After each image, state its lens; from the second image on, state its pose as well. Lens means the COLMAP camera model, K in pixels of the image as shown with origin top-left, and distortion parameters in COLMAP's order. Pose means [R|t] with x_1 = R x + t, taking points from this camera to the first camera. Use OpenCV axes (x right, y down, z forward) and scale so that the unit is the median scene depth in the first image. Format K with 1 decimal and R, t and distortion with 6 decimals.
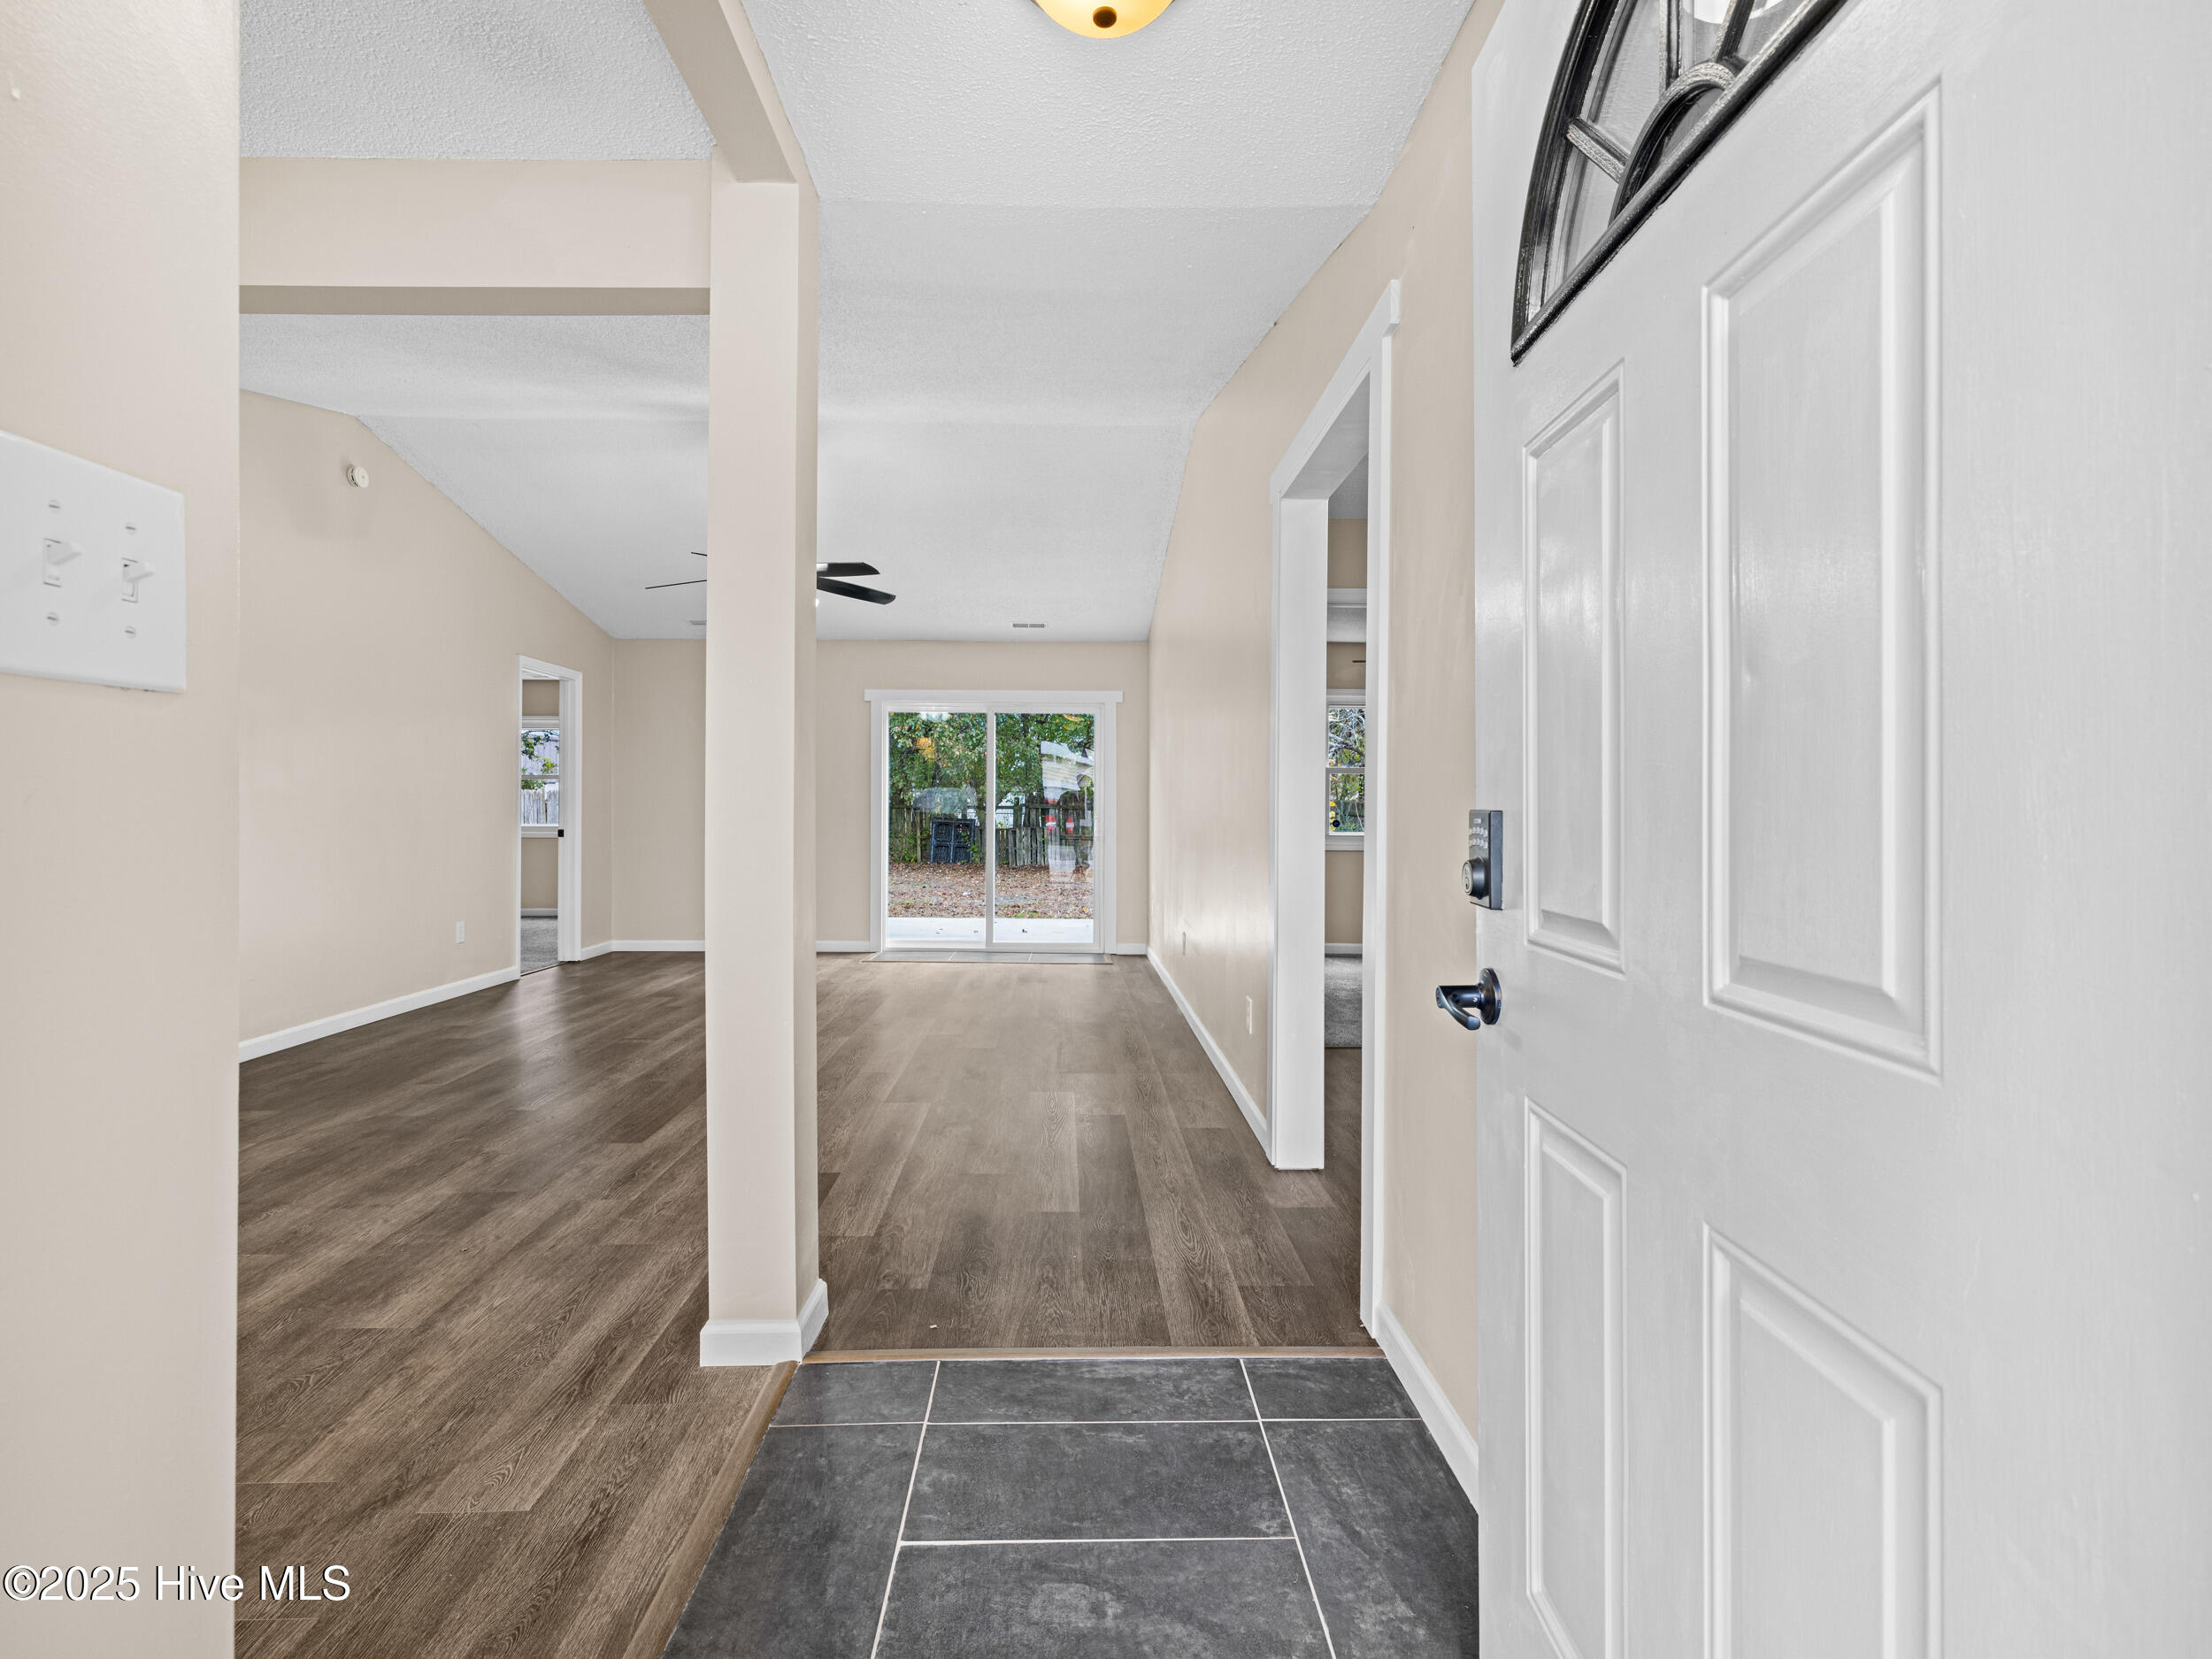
lens RADIAL K [[1053.2, 0, 1081.9], [0, 1053.2, 810.3], [0, 0, 1]] dist [-0.000055, 0.000025]
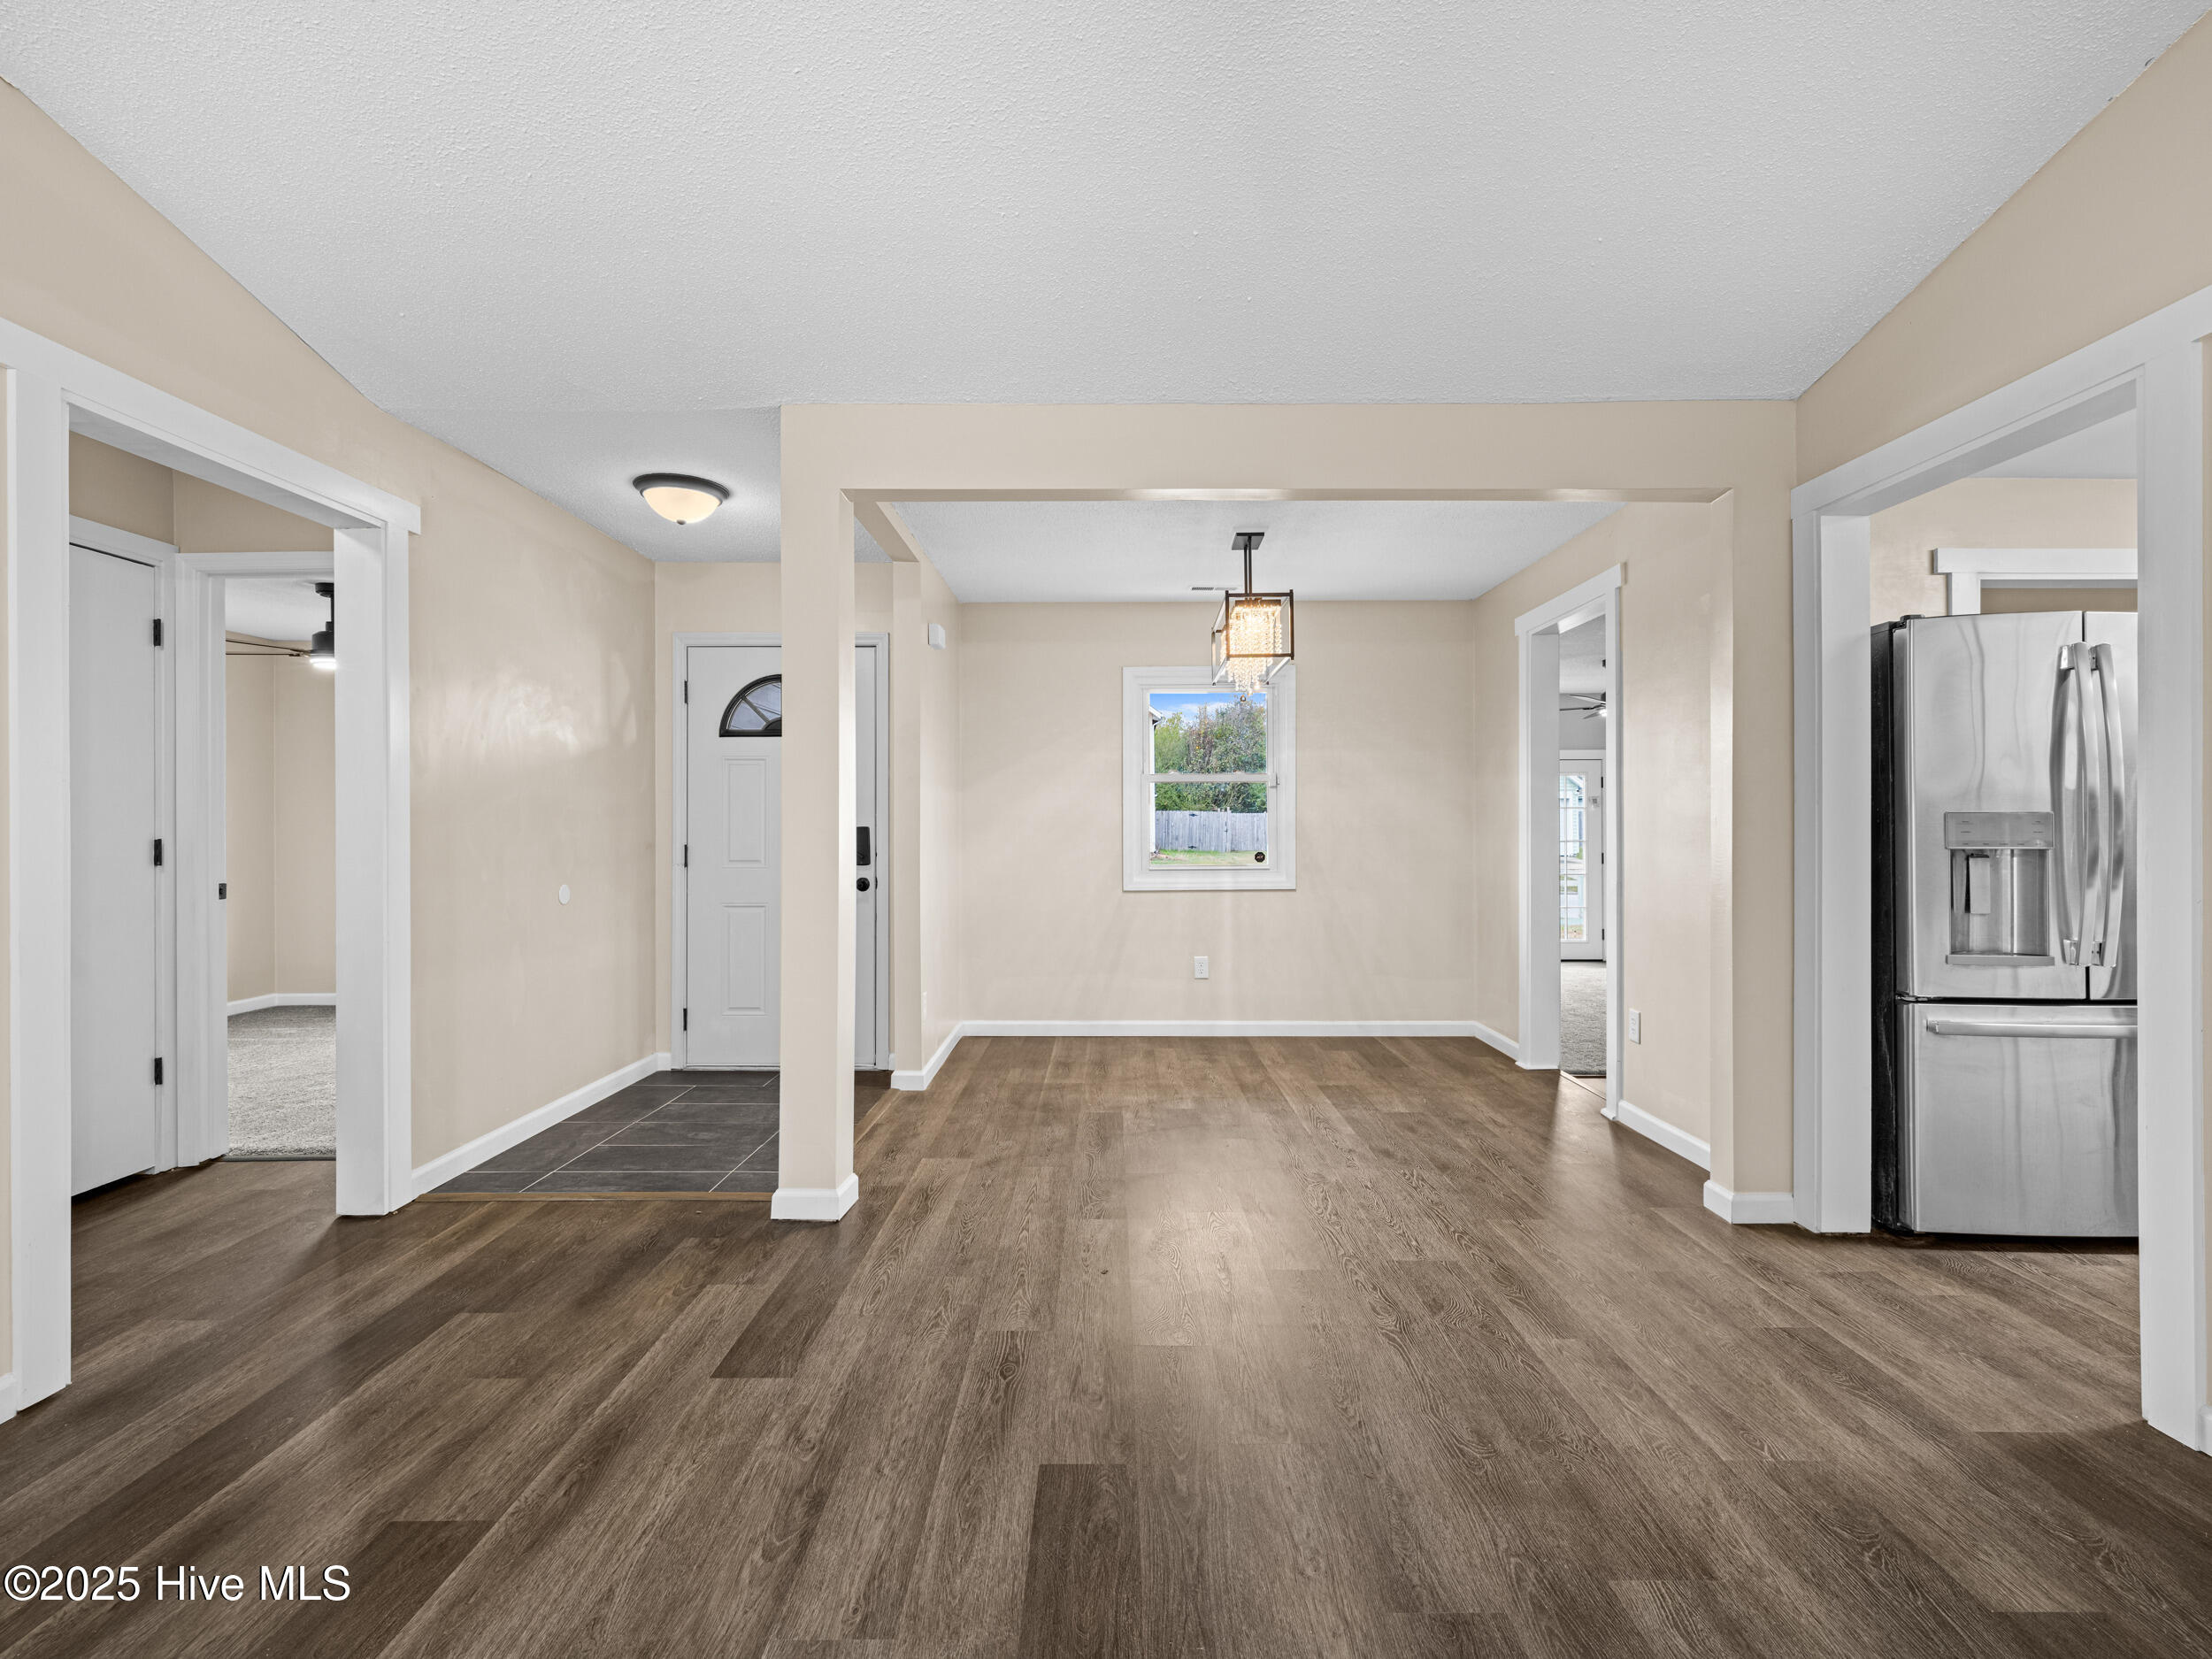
lens RADIAL K [[1053.2, 0, 1114.5], [0, 1053.2, 812.3], [0, 0, 1]] dist [-0.000055, 0.000025]
pose [[-0.999878, -0.001031, 0.015556, -0.464180], [-0.001183, 0.999952, -0.009724, -0.021438], [-0.015545, -0.009742, -0.999832, 1.552373]]
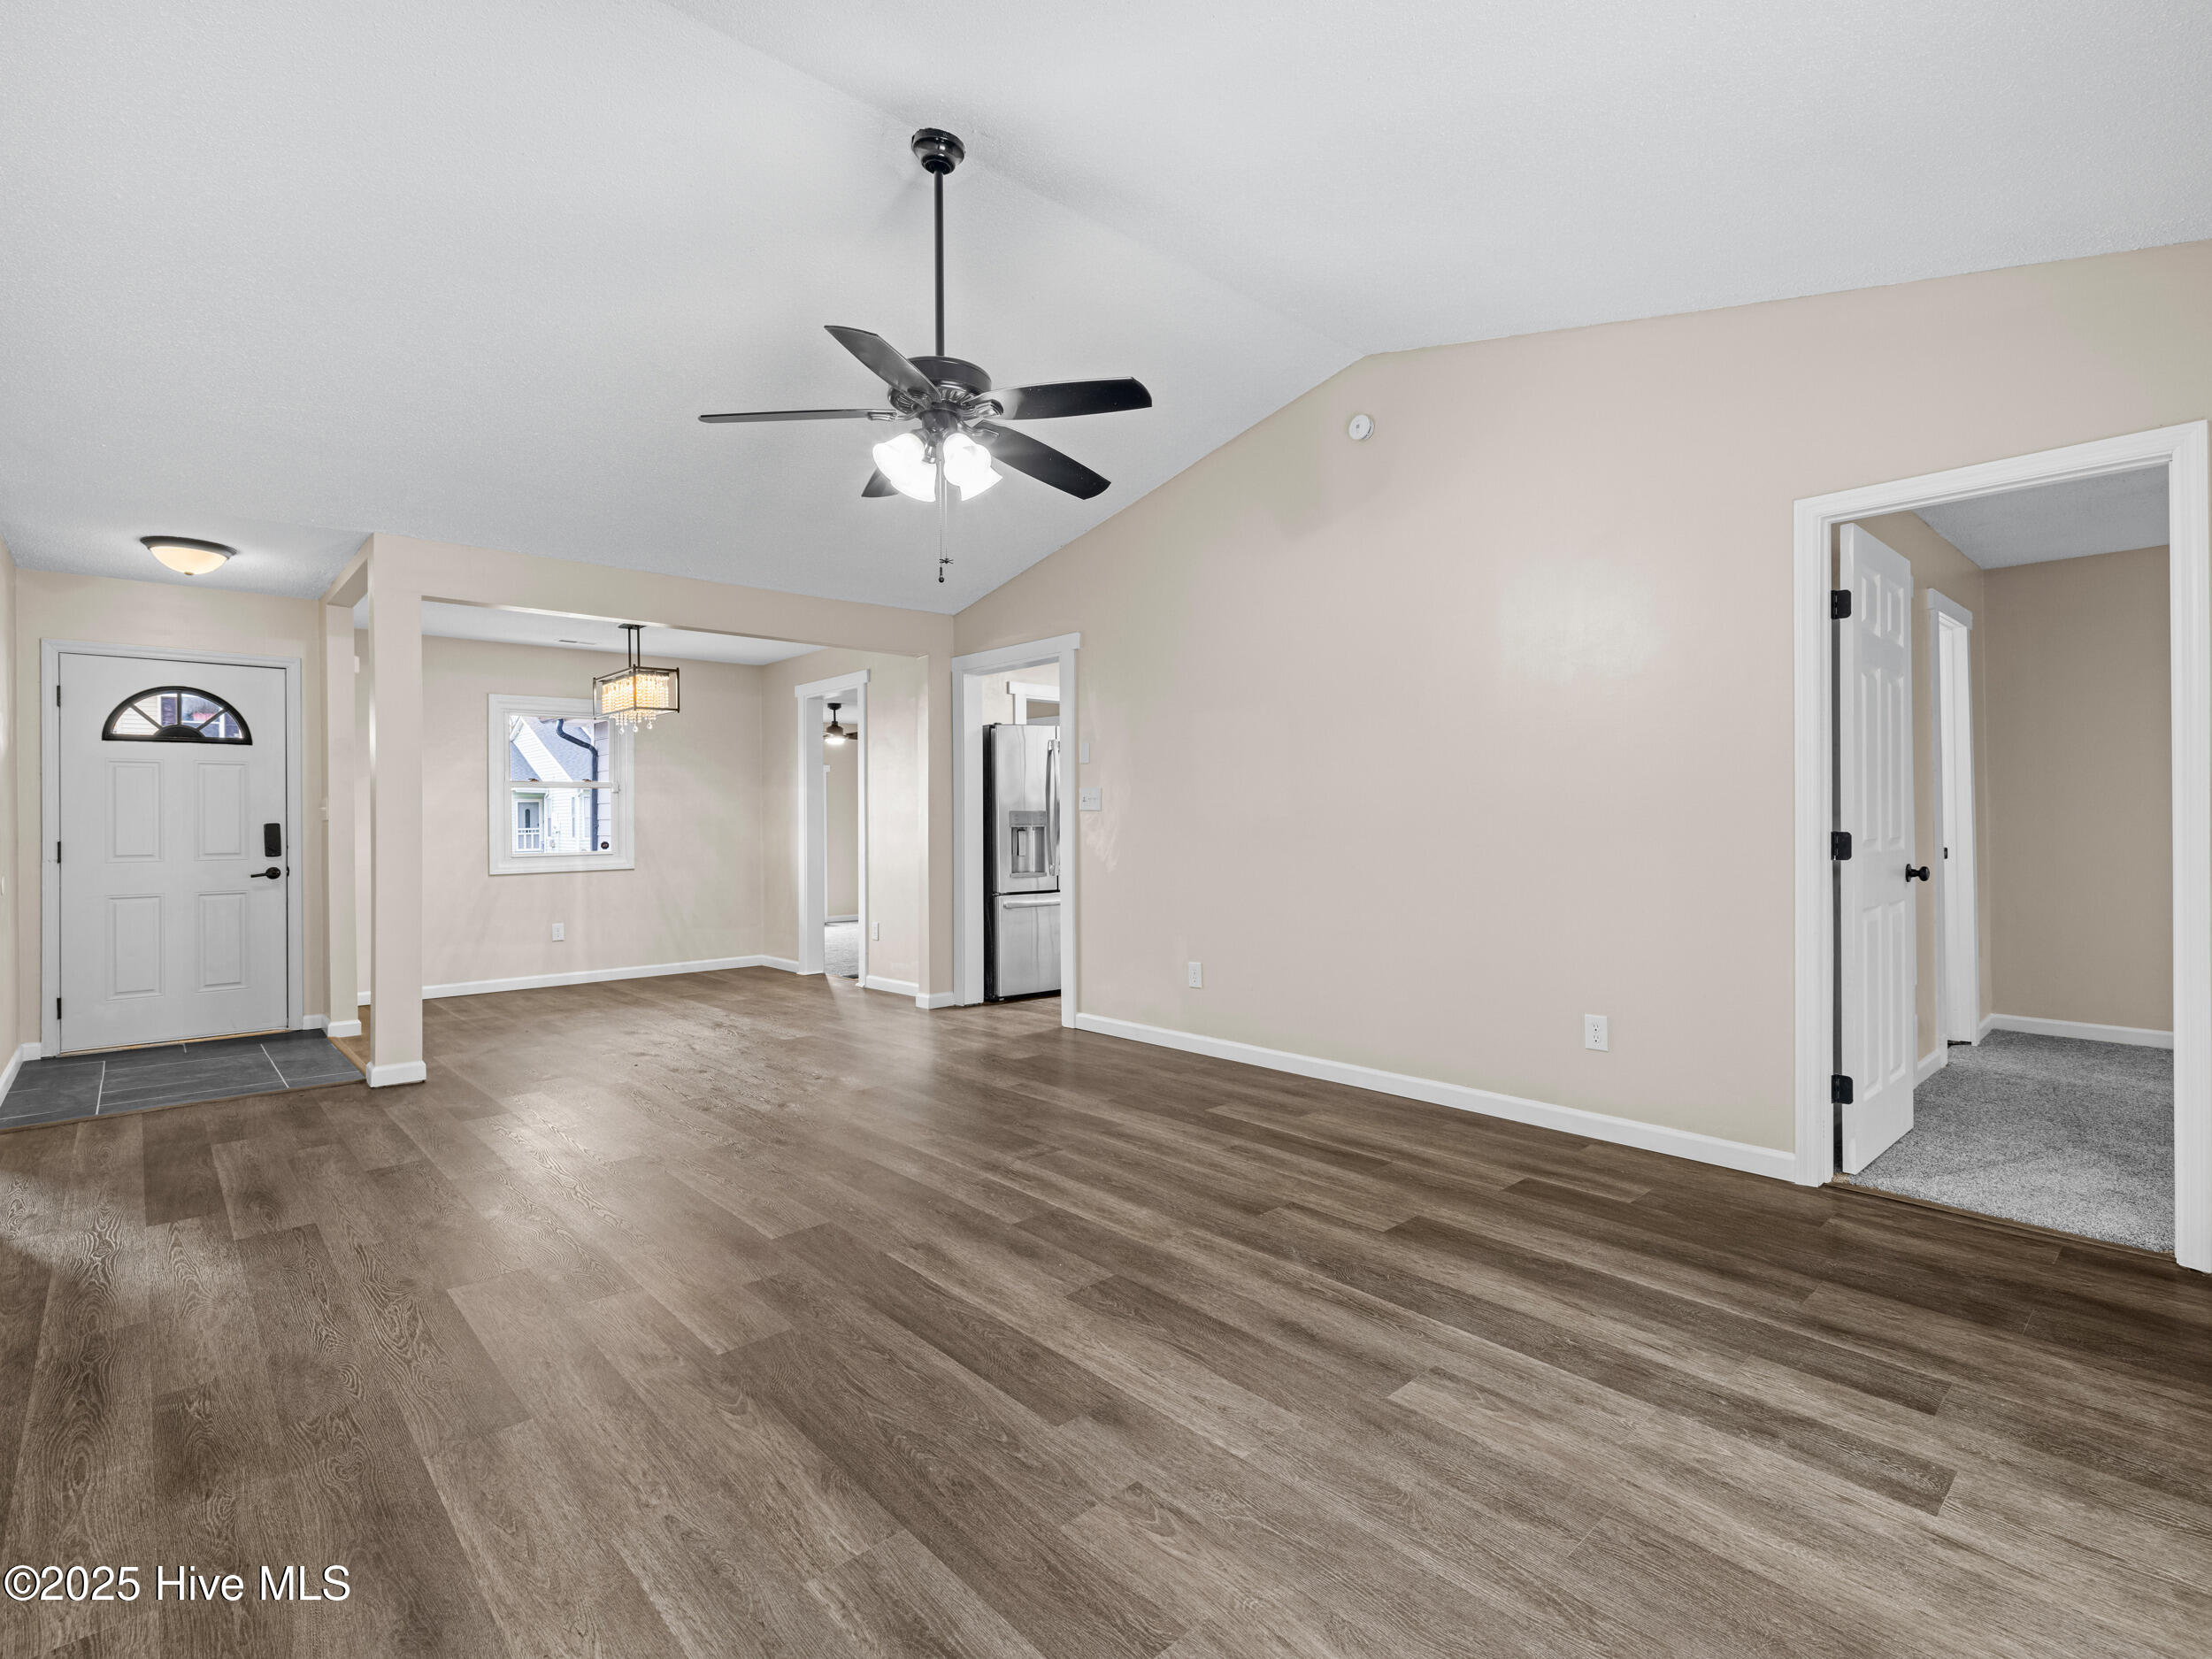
lens RADIAL K [[1053.2, 0, 1112.1], [0, 1053.2, 829.9], [0, 0, 1]] dist [-0.000055, 0.000025]
pose [[-0.745743, 0.009378, -0.666167, 0.025710], [0.005268, 0.999953, 0.008179, -0.011200], [0.666213, 0.002590, -0.745757, 2.256849]]
